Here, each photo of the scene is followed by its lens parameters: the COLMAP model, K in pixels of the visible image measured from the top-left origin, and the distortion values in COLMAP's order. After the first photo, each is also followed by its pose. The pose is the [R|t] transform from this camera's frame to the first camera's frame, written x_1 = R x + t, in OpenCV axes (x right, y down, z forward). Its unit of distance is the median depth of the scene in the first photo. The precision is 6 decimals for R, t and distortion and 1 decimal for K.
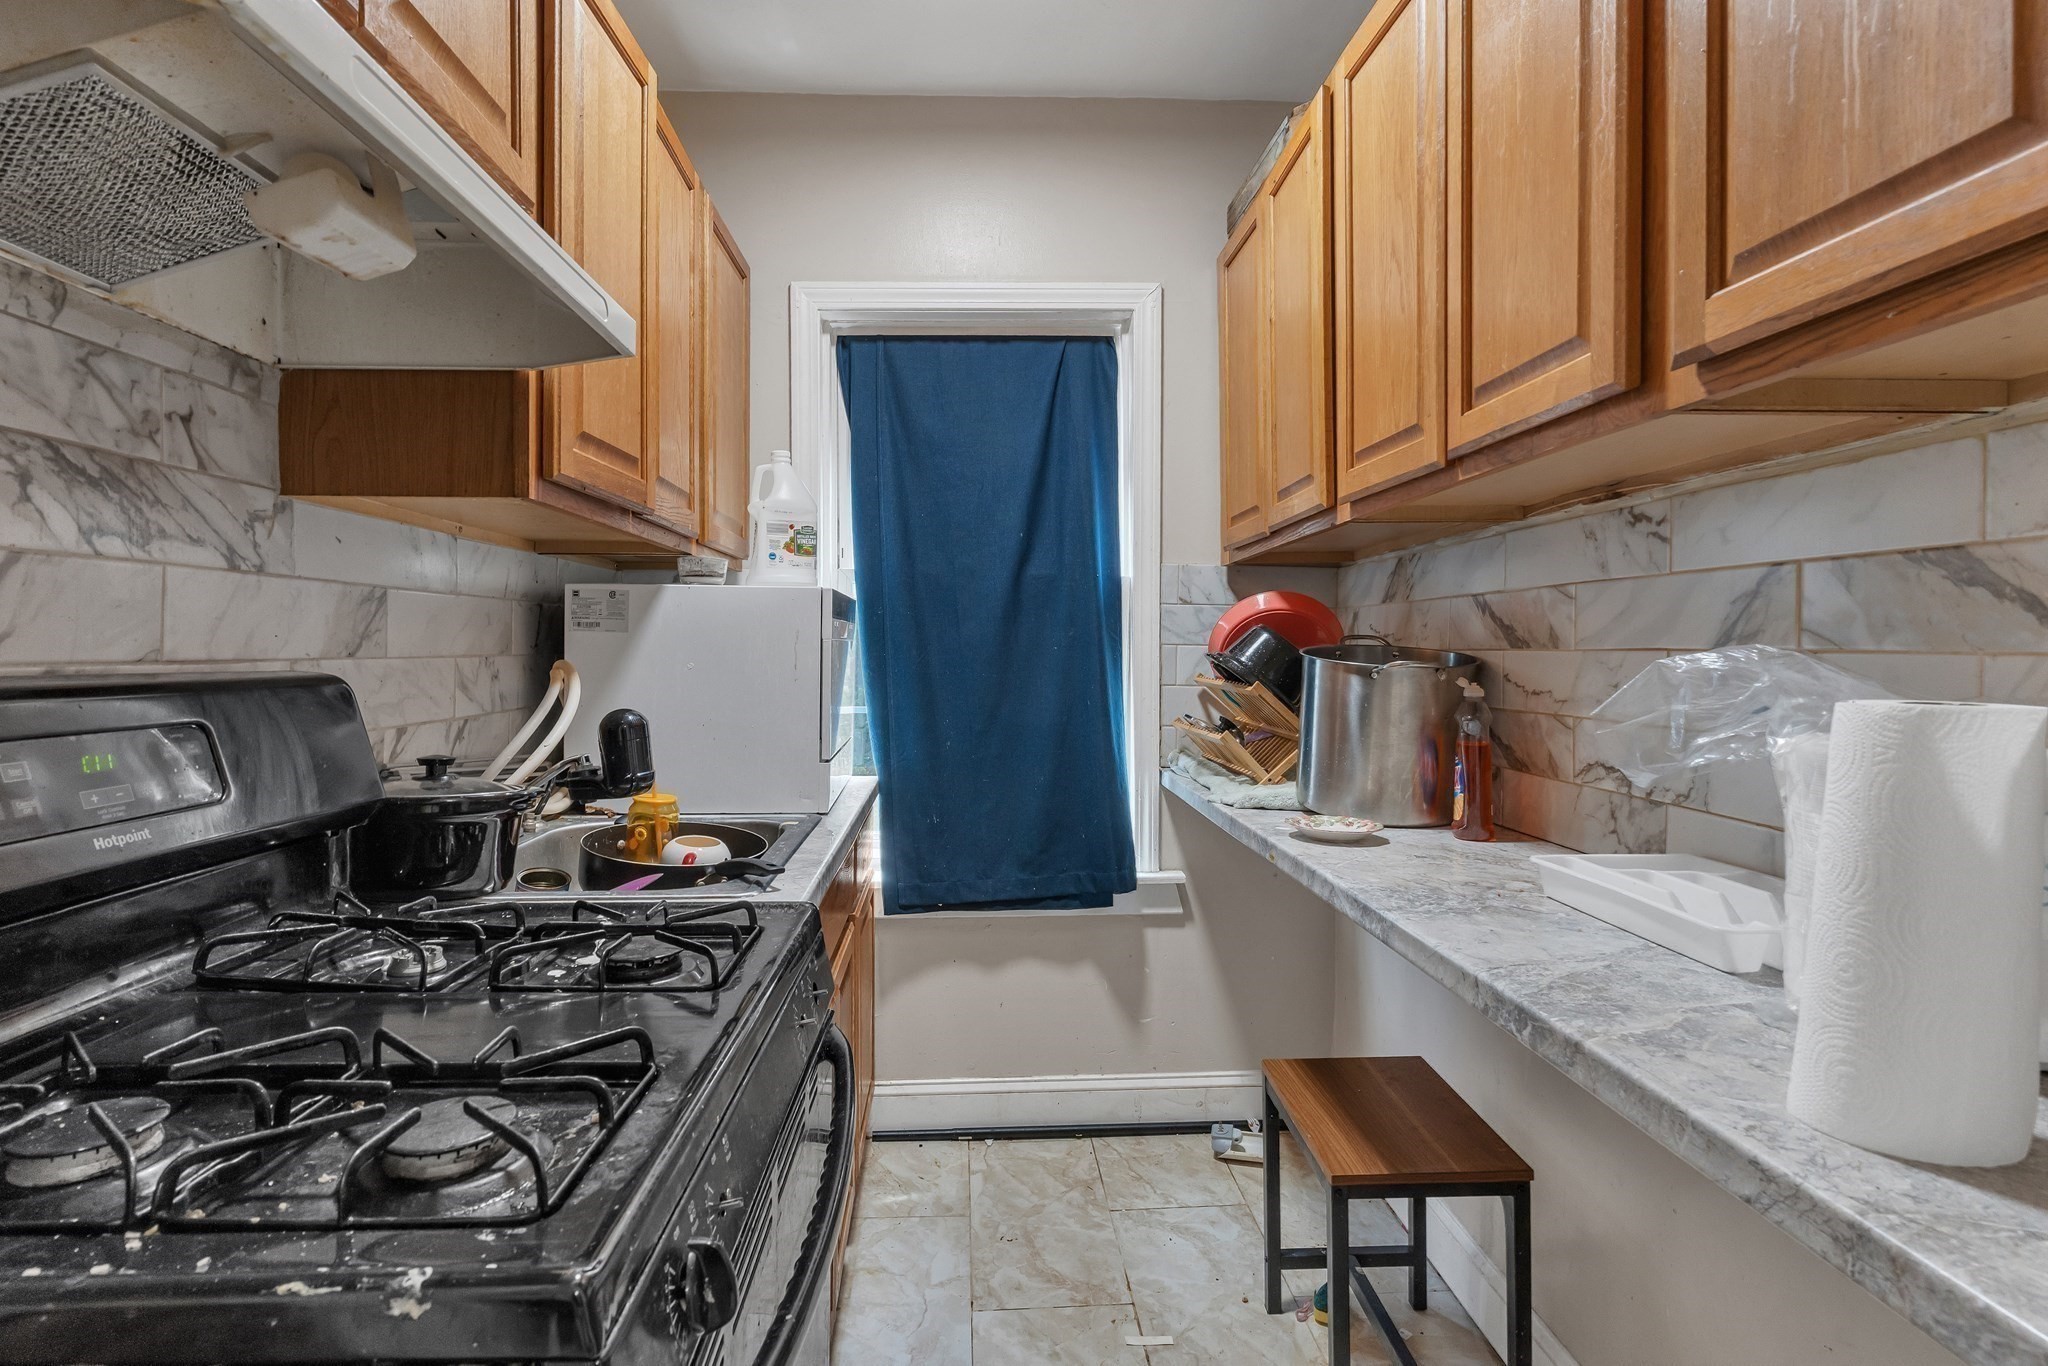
lens RADIAL K [[1008.9, 0, 1025.4], [0, 1008.9, 666.1], [0, 0, 1]] dist [0.005213, 0.000491]
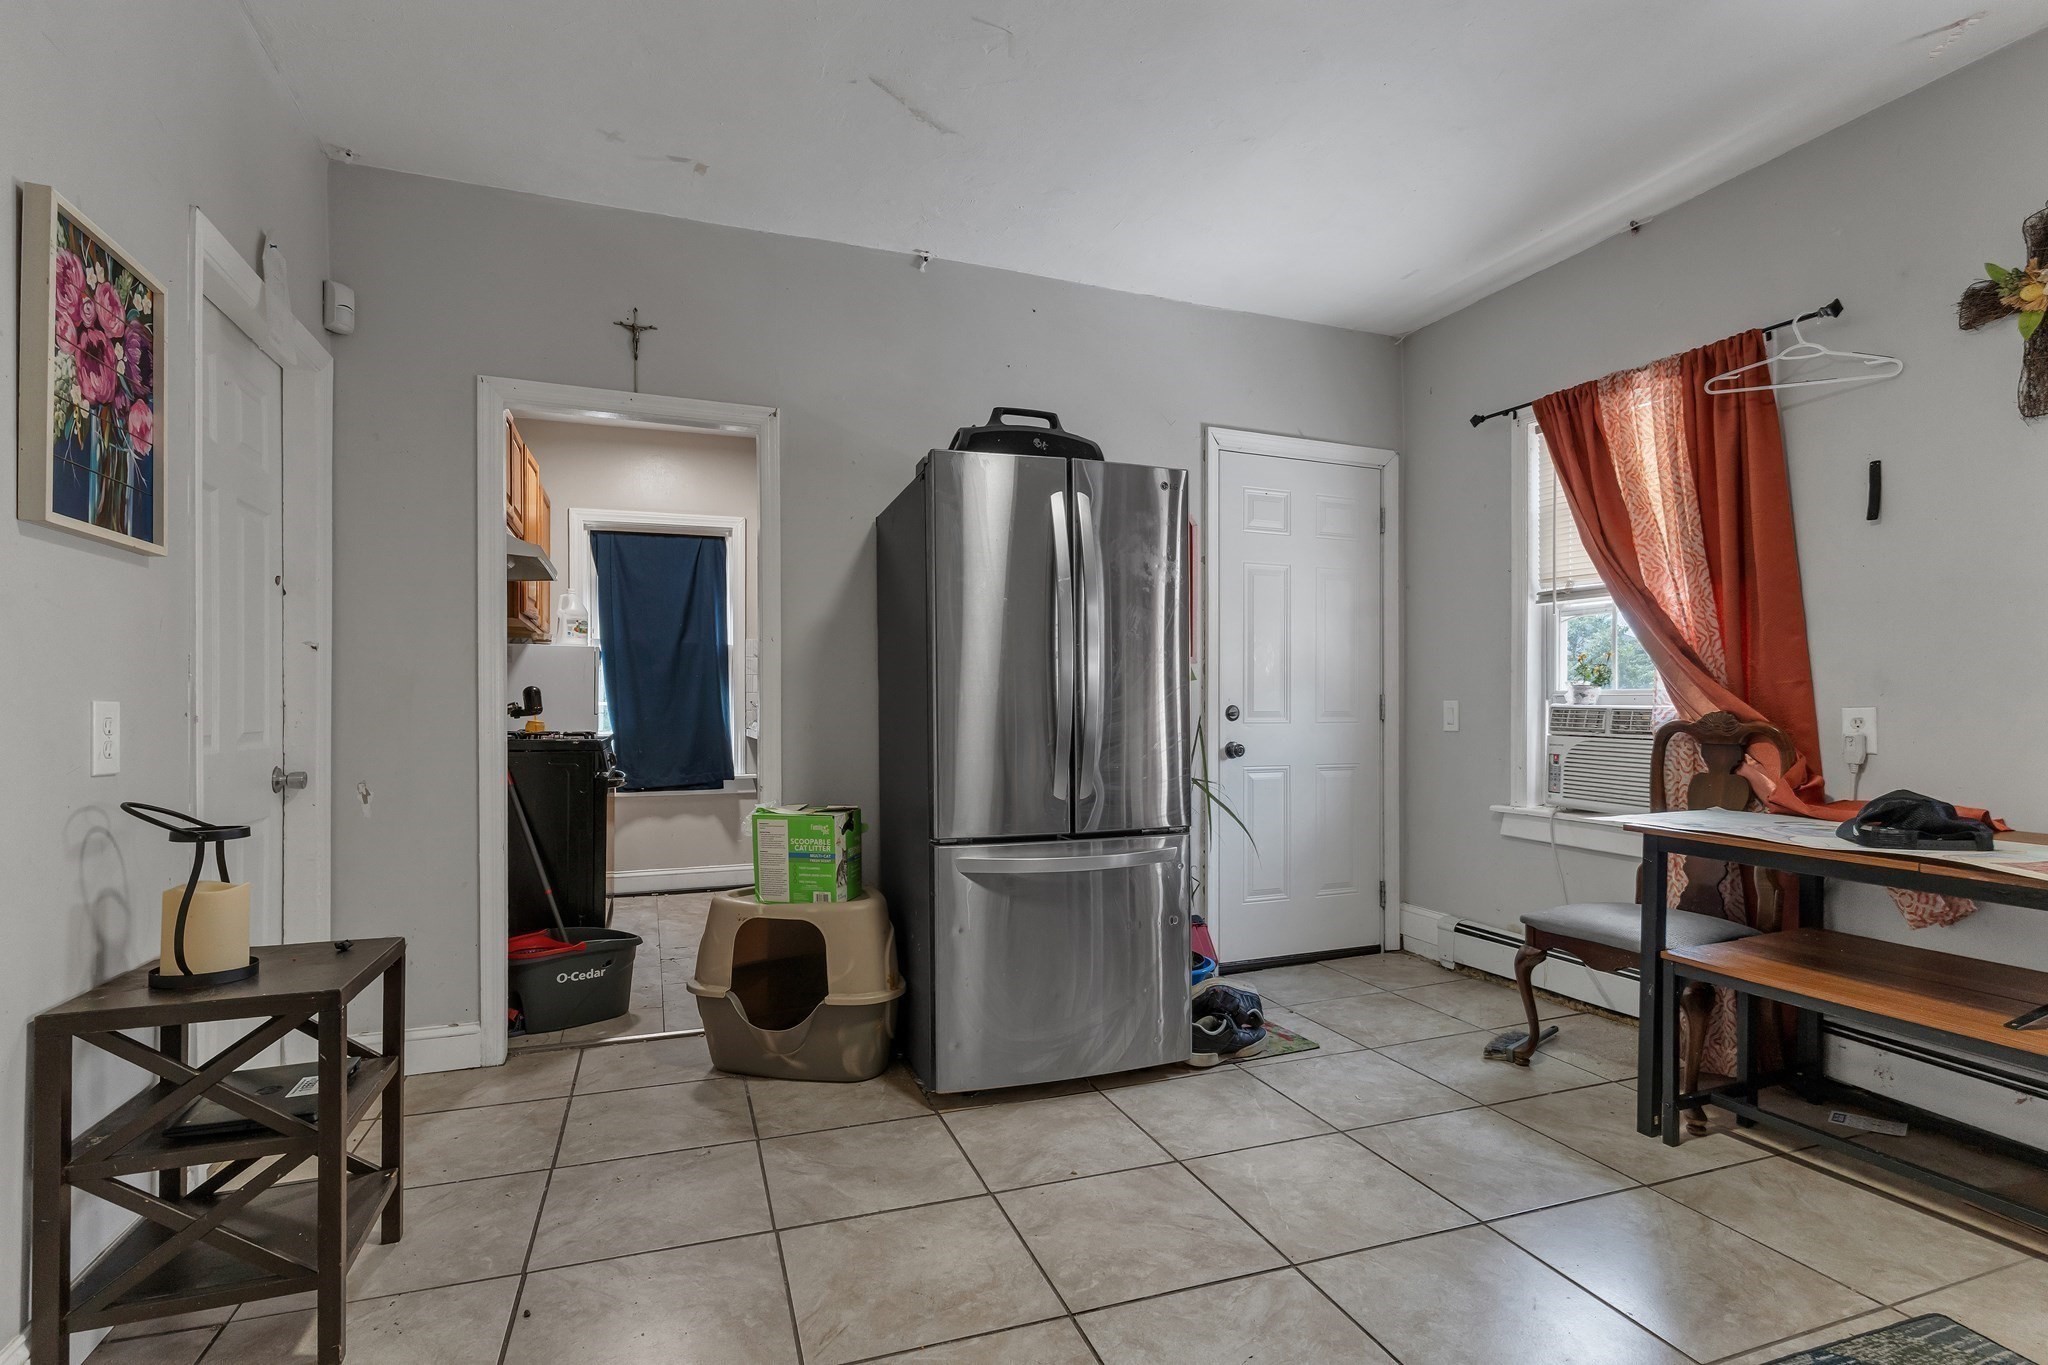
lens RADIAL K [[976.0, 0, 1023.2], [0, 976.0, 721.5], [0, 0, 1]] dist [0.000768, 0.000121]
pose [[0.954915, -0.004108, 0.296852, 0.077722], [0.007099, 0.999934, -0.008999, 0.110037], [-0.296795, 0.010700, 0.954881, -1.303026]]
